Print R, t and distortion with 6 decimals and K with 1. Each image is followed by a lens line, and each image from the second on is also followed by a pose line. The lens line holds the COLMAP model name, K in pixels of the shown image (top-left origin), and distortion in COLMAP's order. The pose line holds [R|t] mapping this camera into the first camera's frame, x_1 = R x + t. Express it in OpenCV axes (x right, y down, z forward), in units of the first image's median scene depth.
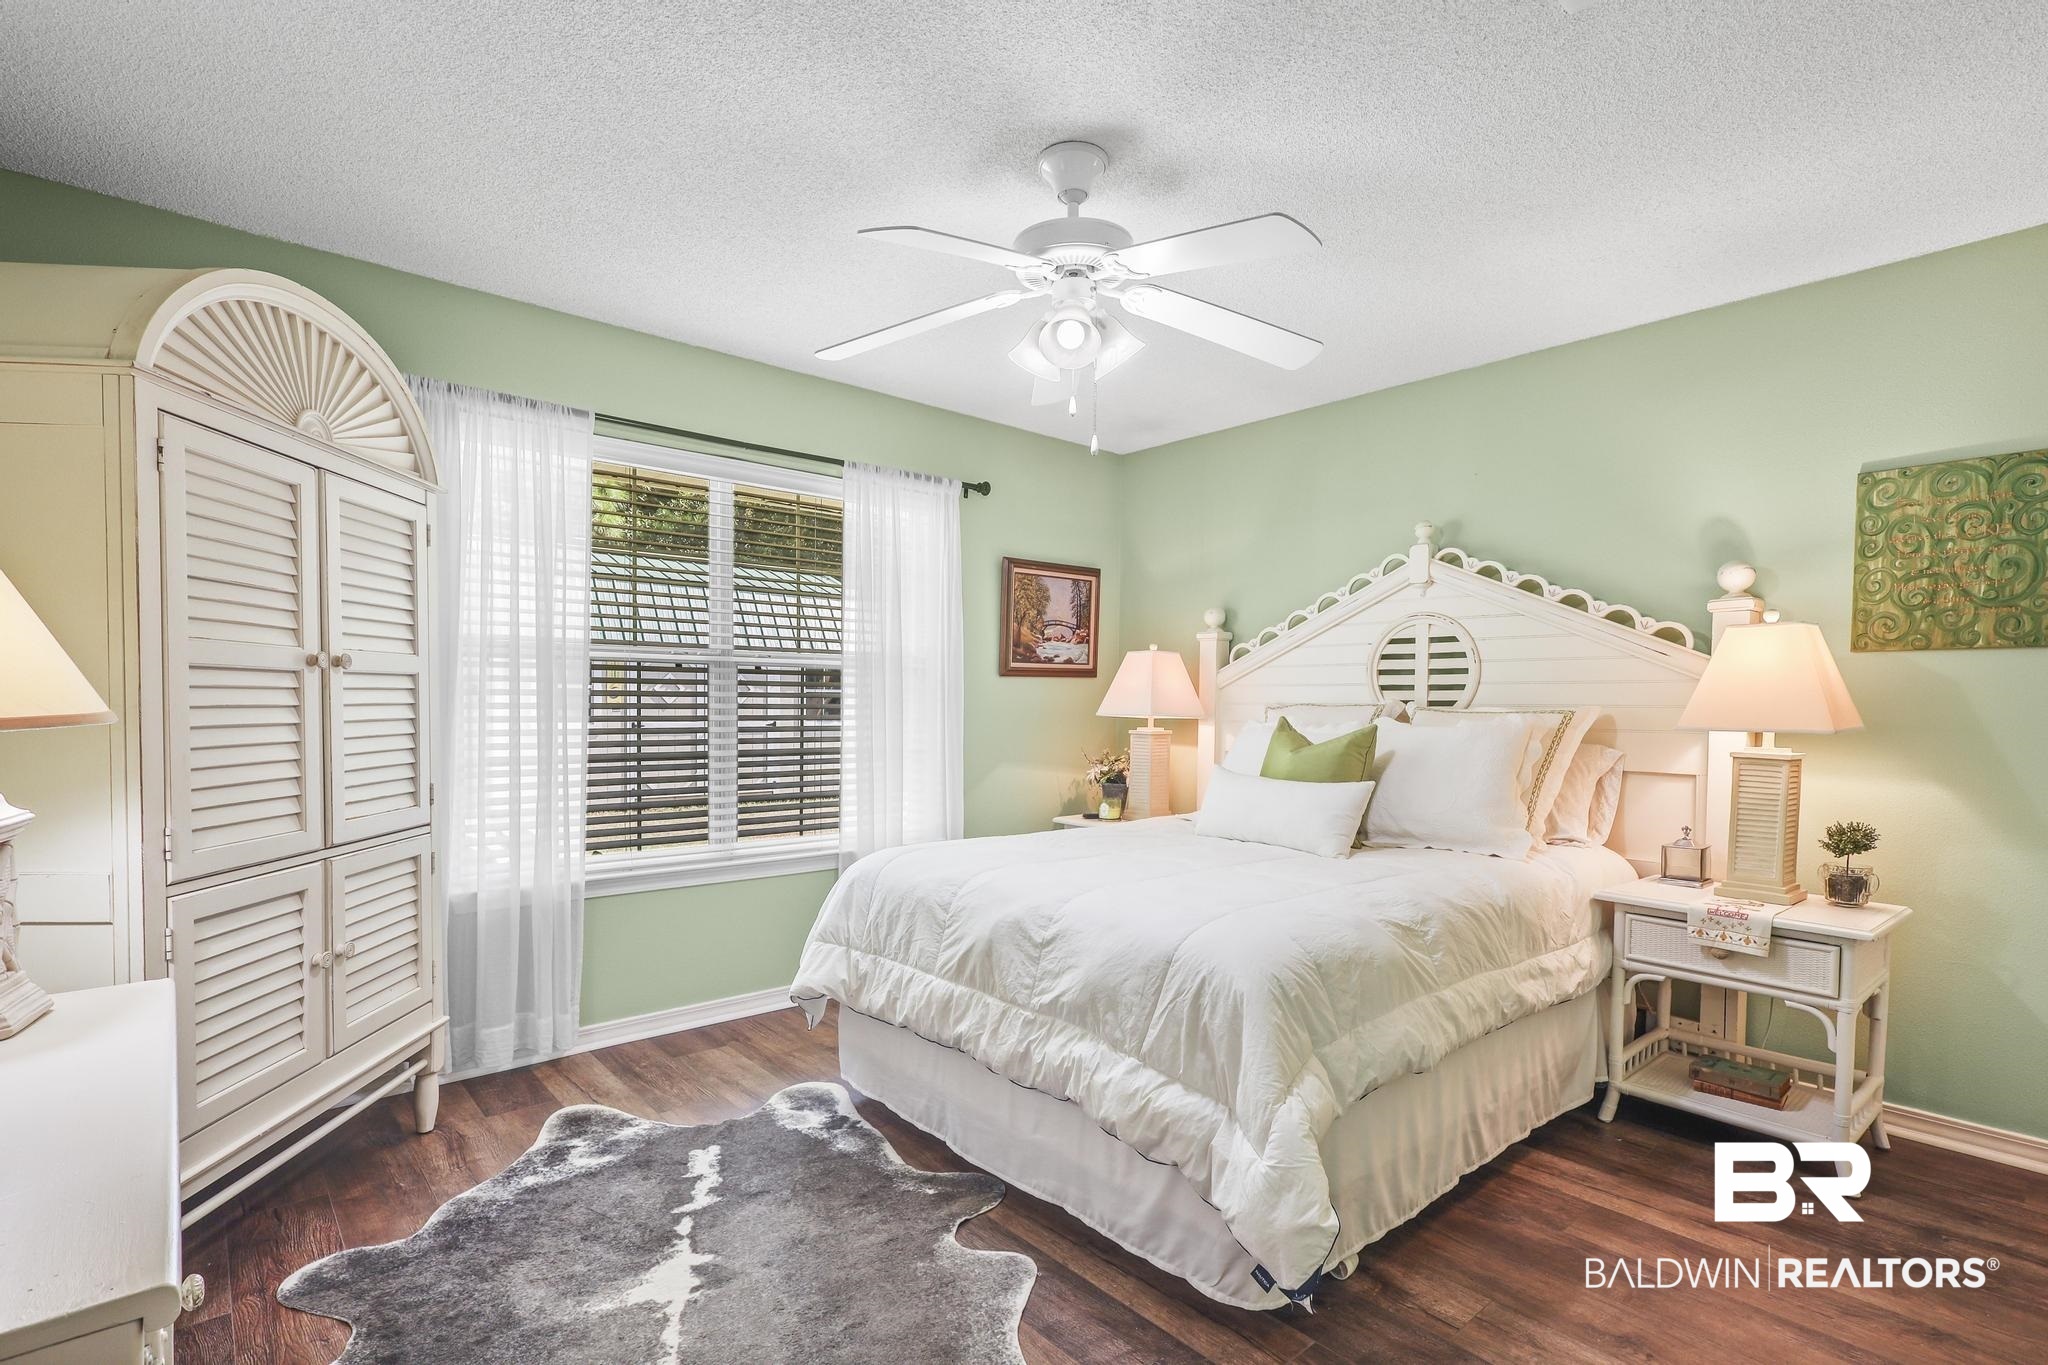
lens RADIAL K [[955.6, 0, 1074.8], [0, 955.6, 728.6], [0, 0, 1]] dist [-0.001788, 0.000306]
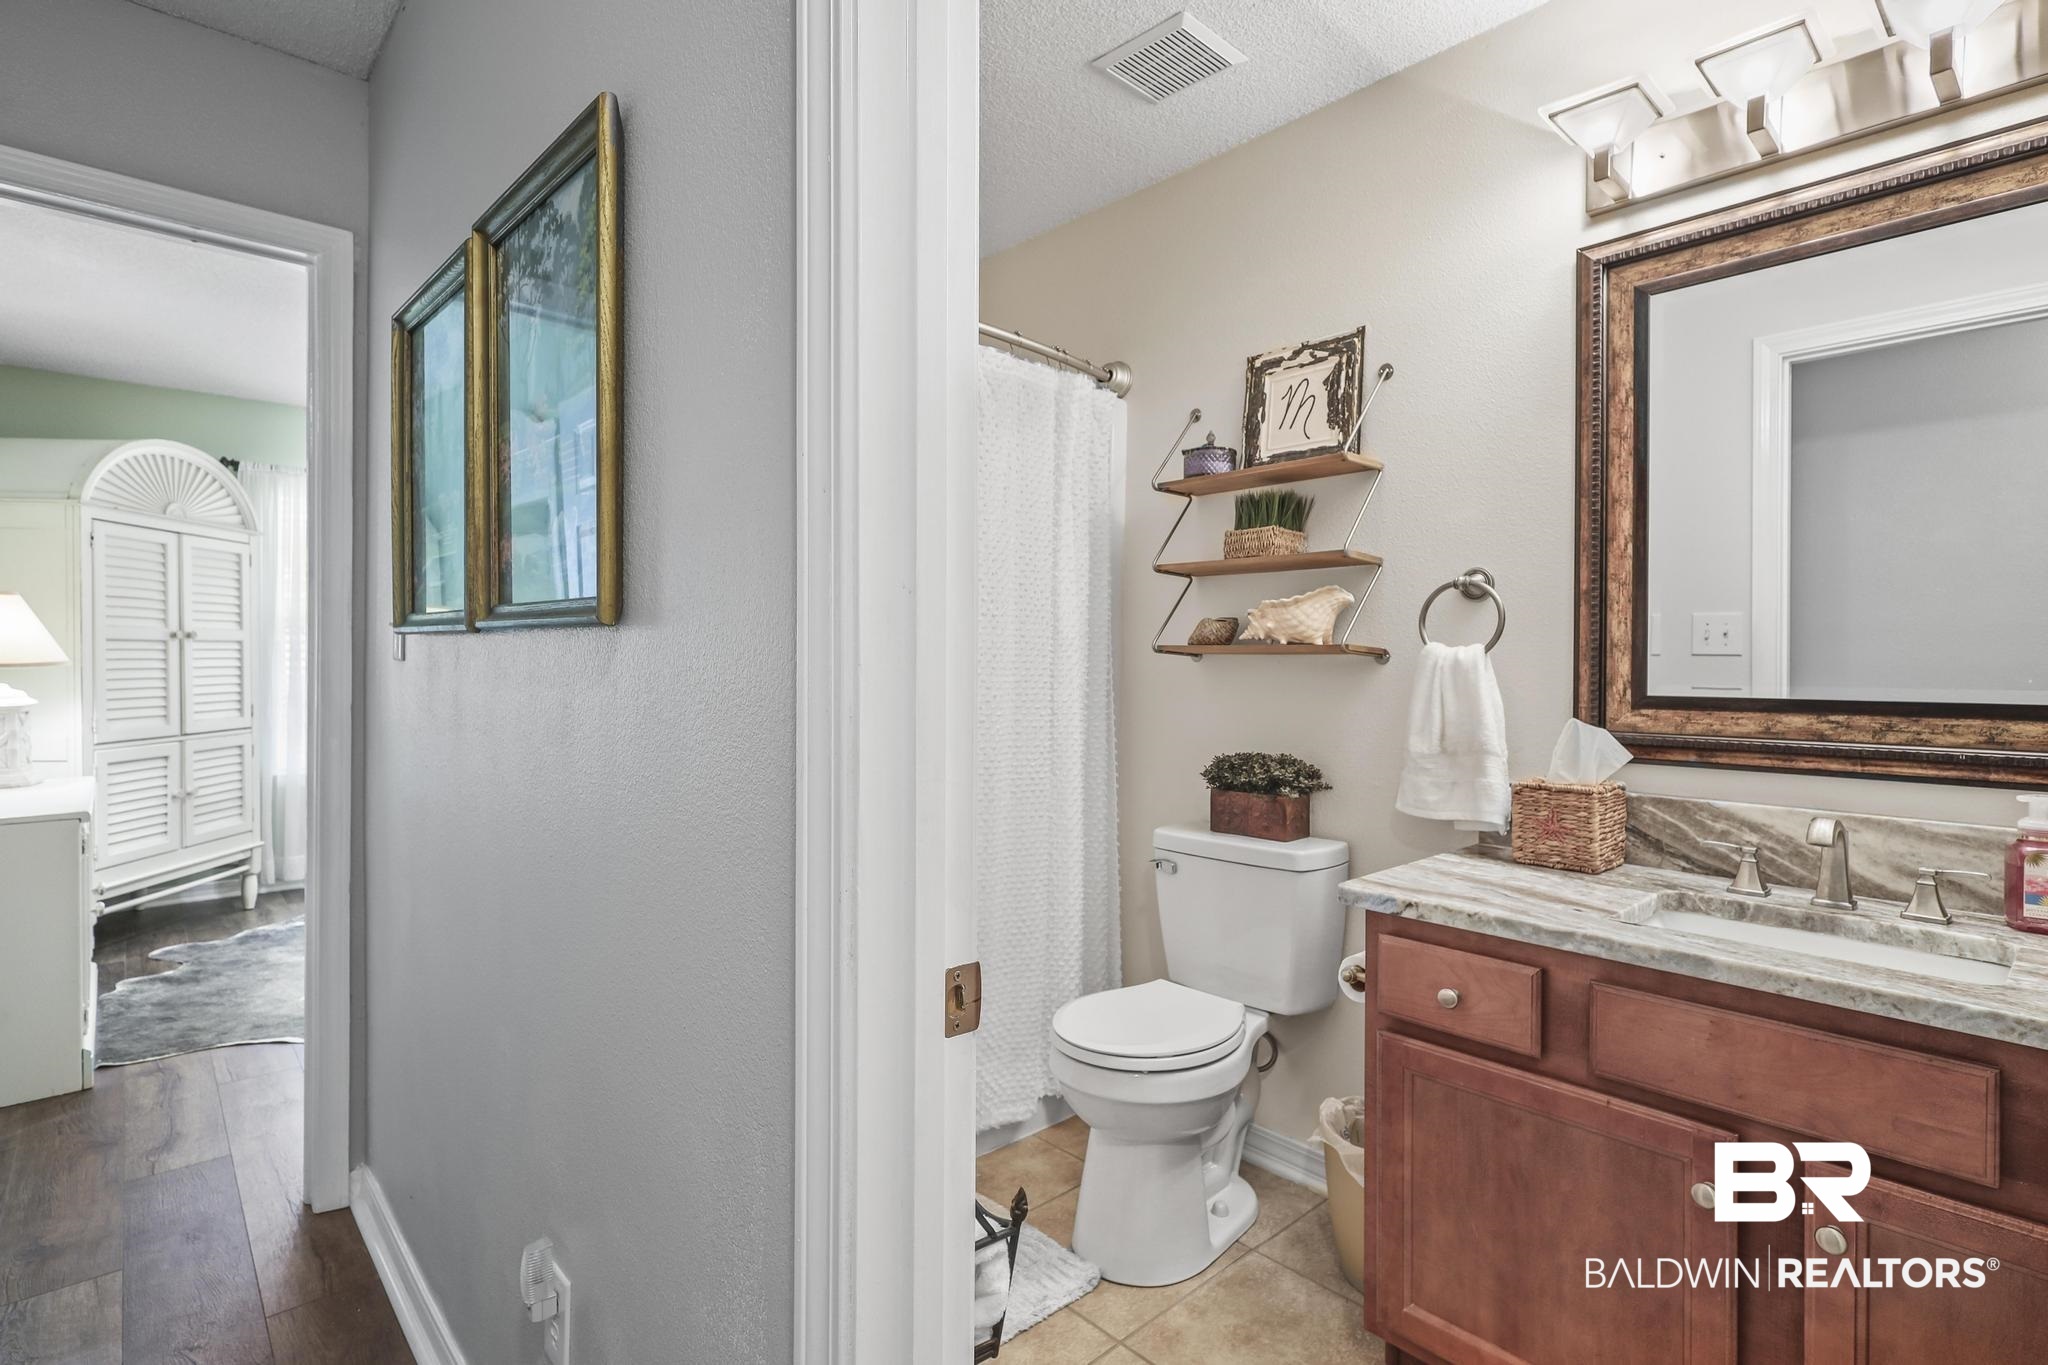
lens RADIAL K [[969.4, 0, 1066.0], [0, 969.4, 663.7], [0, 0, 1]] dist [0.000211, -0.000102]
pose [[0.999666, -0.009670, 0.023985, 0.845189], [0.010151, 0.999748, -0.020017, 0.038406], [-0.023786, 0.020254, 0.999512, -0.881822]]
